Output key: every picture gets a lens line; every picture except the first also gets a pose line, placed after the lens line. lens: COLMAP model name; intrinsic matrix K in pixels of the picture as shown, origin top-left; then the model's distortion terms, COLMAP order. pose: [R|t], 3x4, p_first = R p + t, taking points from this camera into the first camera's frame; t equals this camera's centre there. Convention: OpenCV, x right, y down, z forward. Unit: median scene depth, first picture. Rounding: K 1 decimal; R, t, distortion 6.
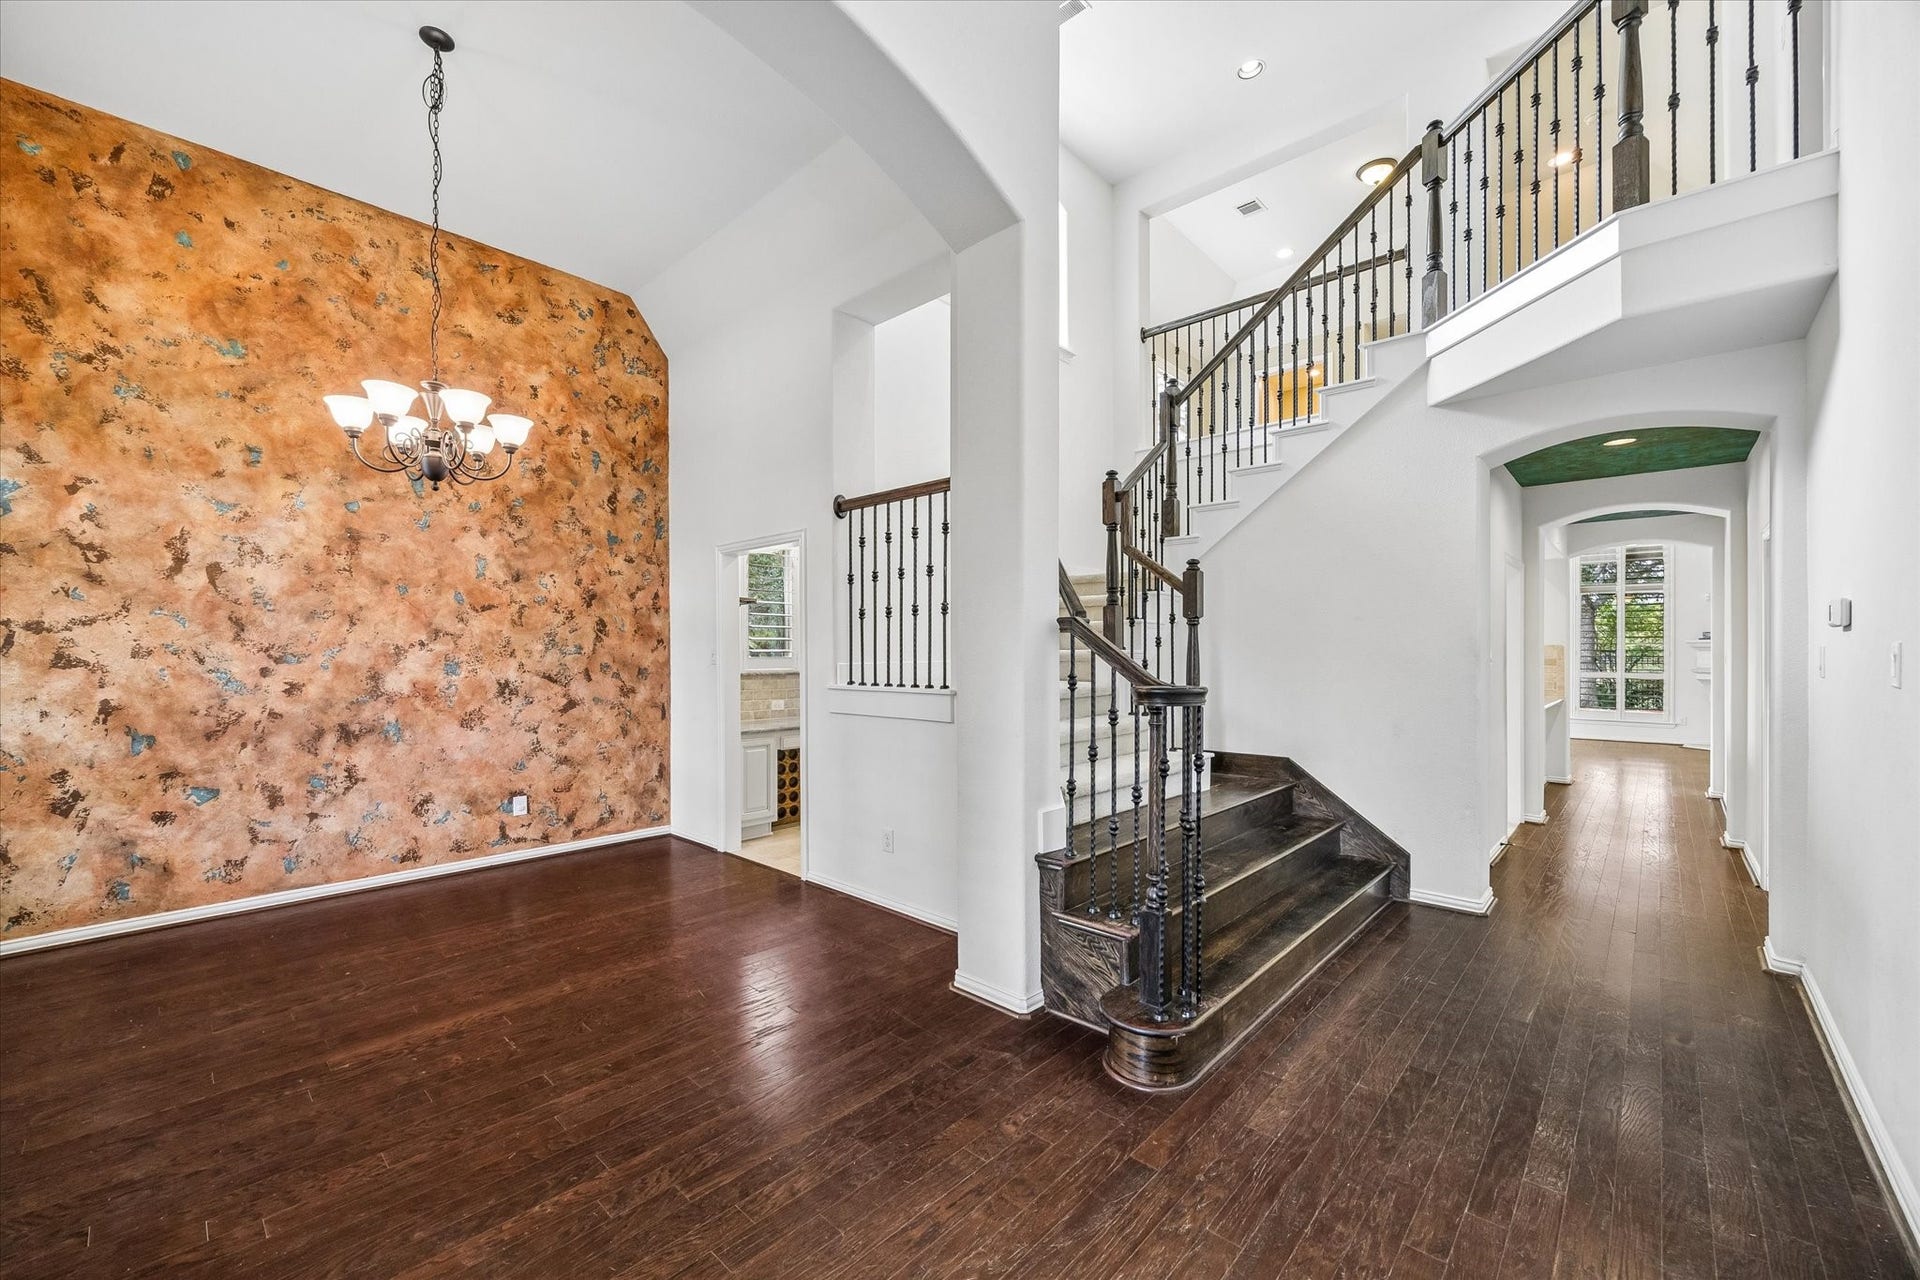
lens RADIAL K [[723.9, 0, 961.5], [0, 723.9, 654.7], [0, 0, 1]] dist [-0.002919, 0.000254]
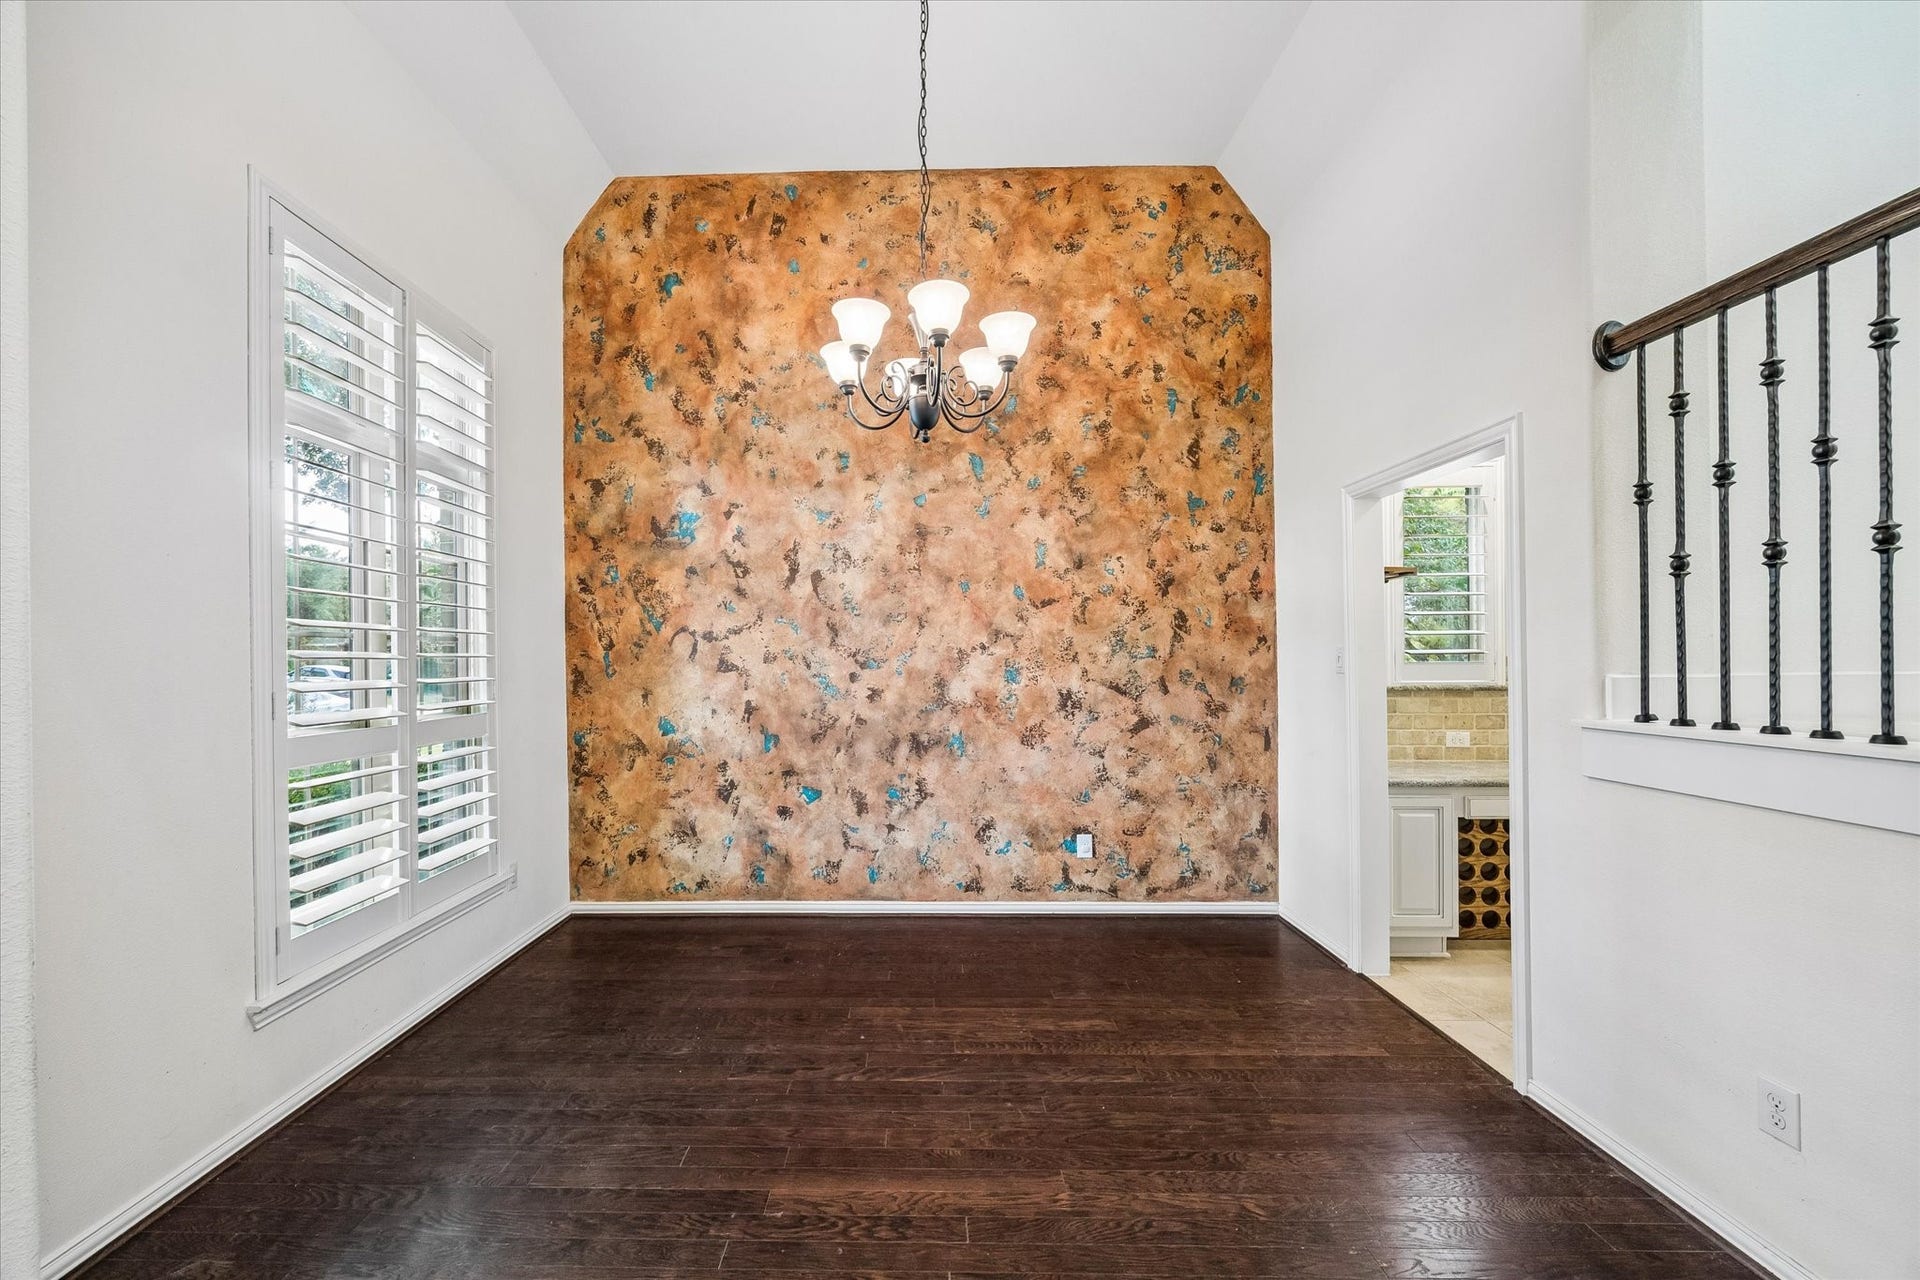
lens RADIAL K [[723.9, 0, 961.5], [0, 723.9, 654.7], [0, 0, 1]] dist [-0.002919, 0.000254]
pose [[0.661524, -0.006874, -0.749892, -0.097795], [0.003441, 0.999975, -0.006131, -0.000269], [0.749916, 0.001475, 0.661532, 0.377315]]
